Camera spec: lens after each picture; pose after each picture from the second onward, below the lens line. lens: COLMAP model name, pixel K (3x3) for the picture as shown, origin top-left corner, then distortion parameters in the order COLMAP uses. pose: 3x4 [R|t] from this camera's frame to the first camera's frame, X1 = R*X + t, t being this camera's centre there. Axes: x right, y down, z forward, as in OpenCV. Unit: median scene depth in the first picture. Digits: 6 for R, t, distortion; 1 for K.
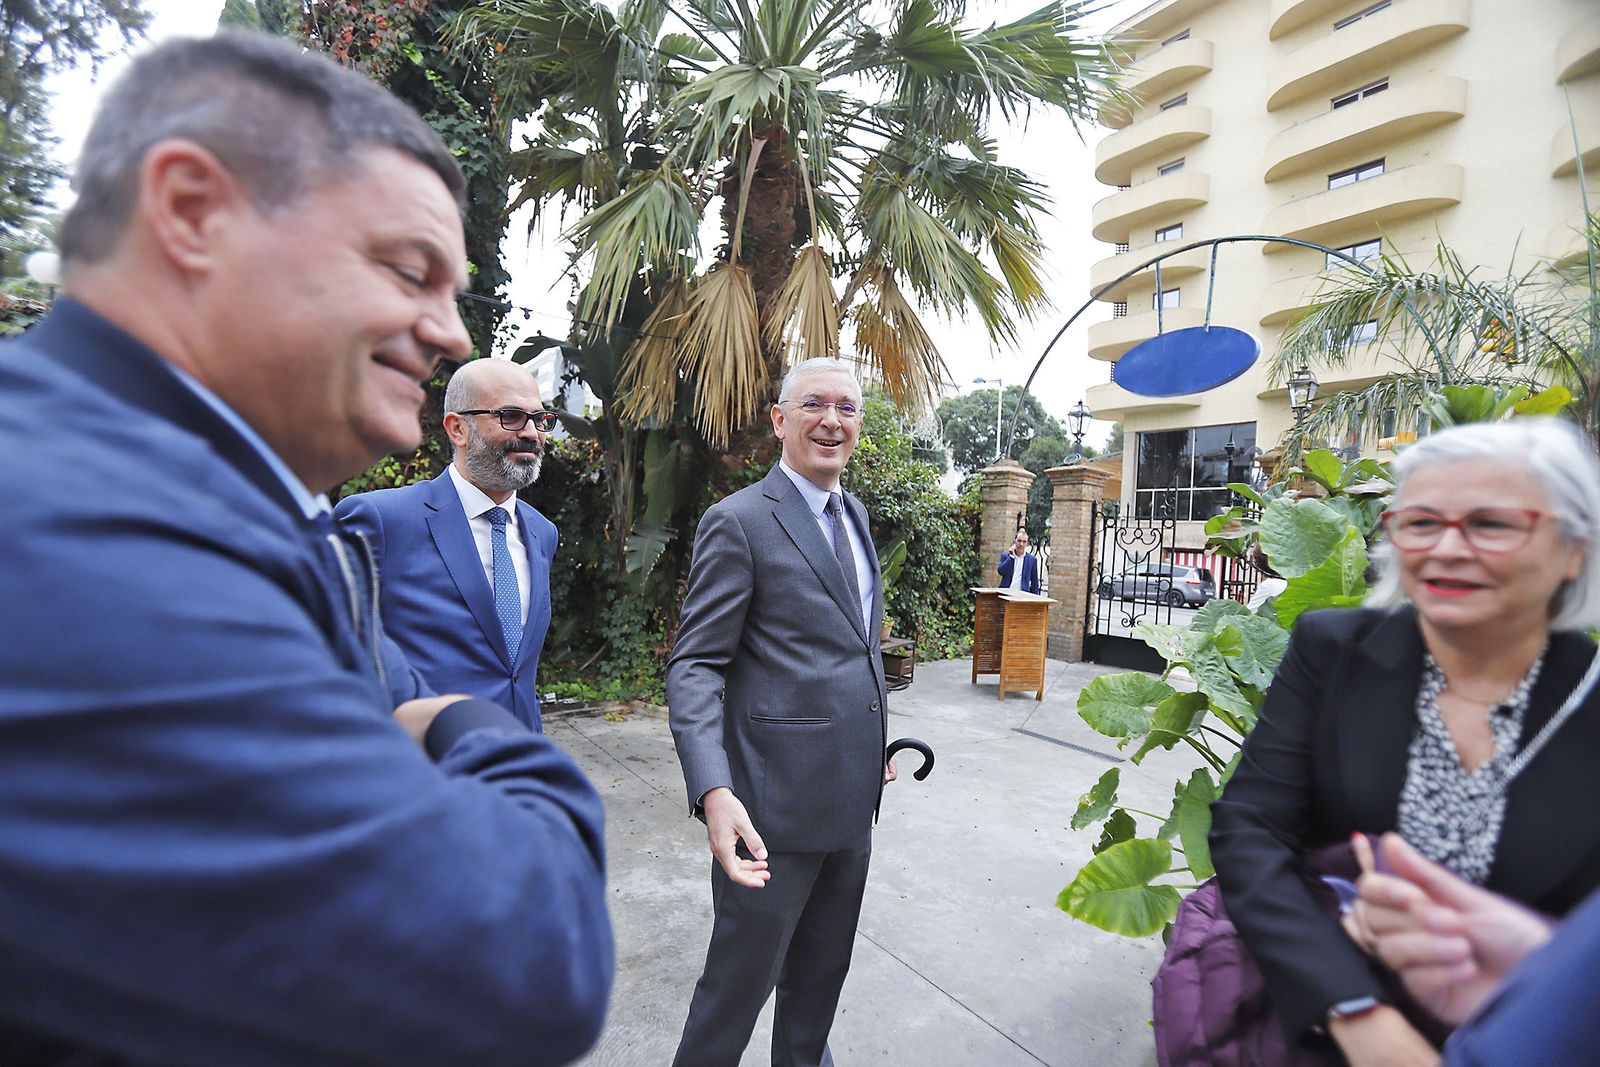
lens RADIAL K [[727.3, 0, 796.3], [0, 727.3, 539.9], [0, 0, 1]] dist [-0.068239, 0.023120]
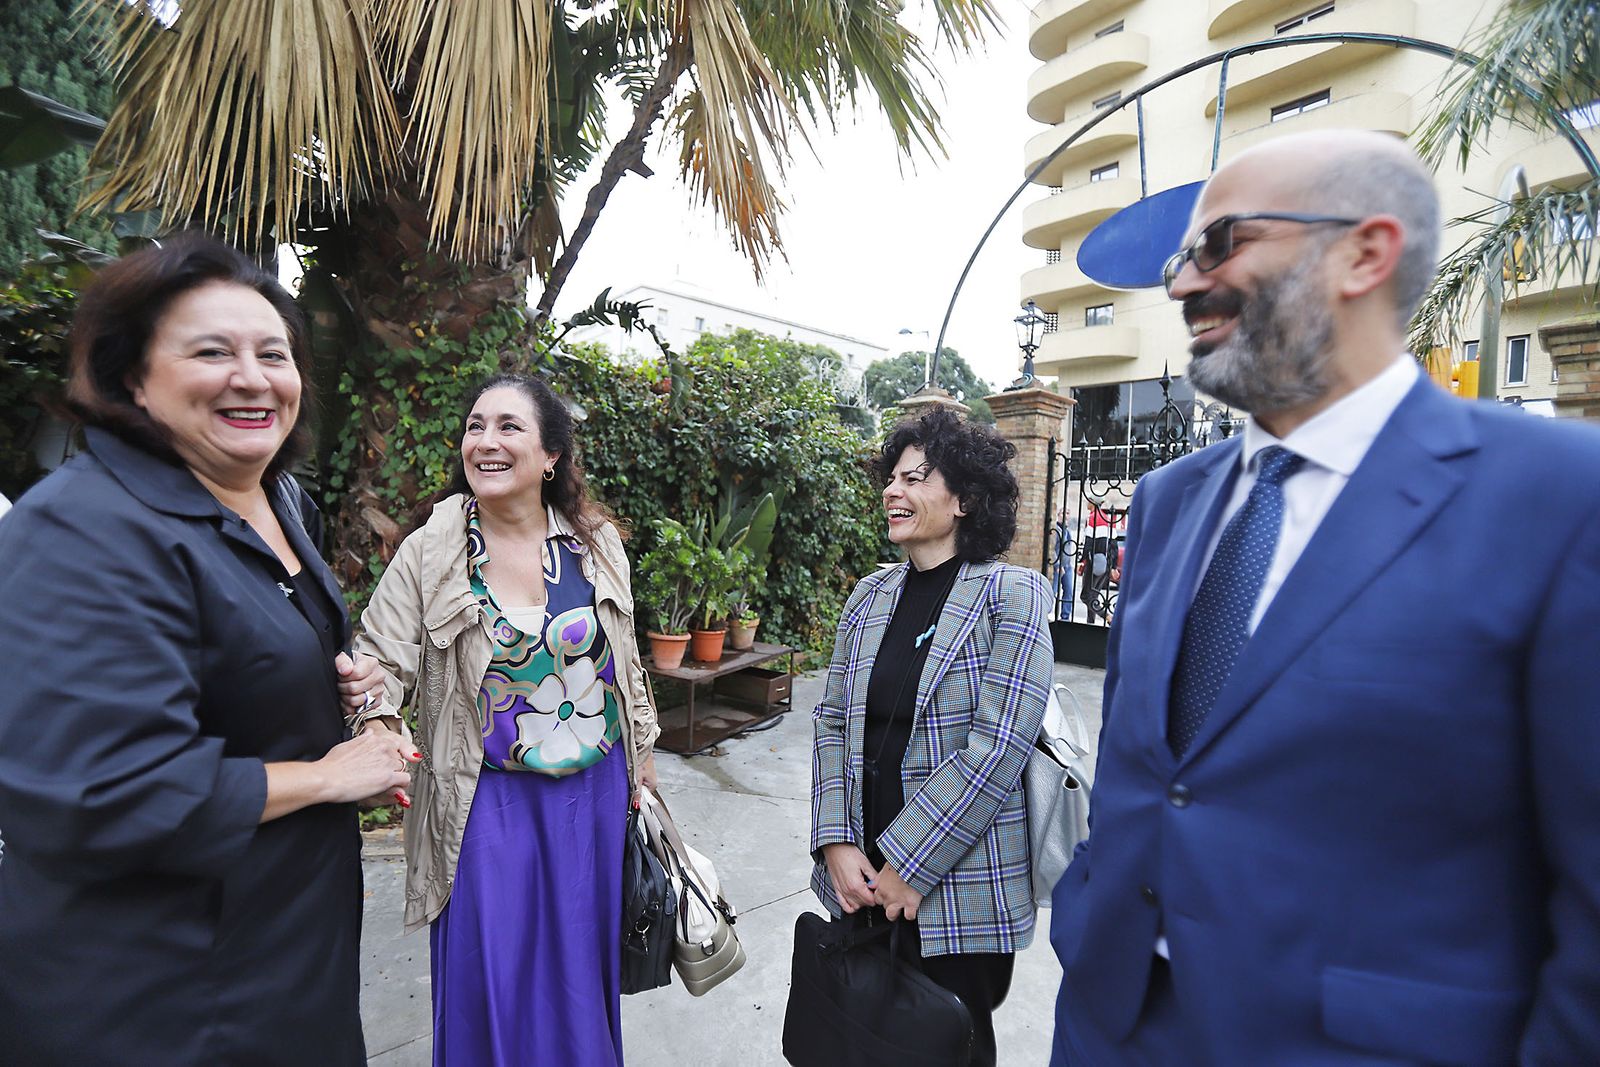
lens RADIAL K [[650.7, 0, 800.0], [0, 650.7, 533.5], [0, 0, 1]] dist [-0.037042, 0.000165]
pose [[0.997162, -0.021553, 0.072129, 0.106255], [0.019222, 0.999275, 0.032854, 0.015203], [-0.072785, -0.031375, 0.996854, 0.347045]]
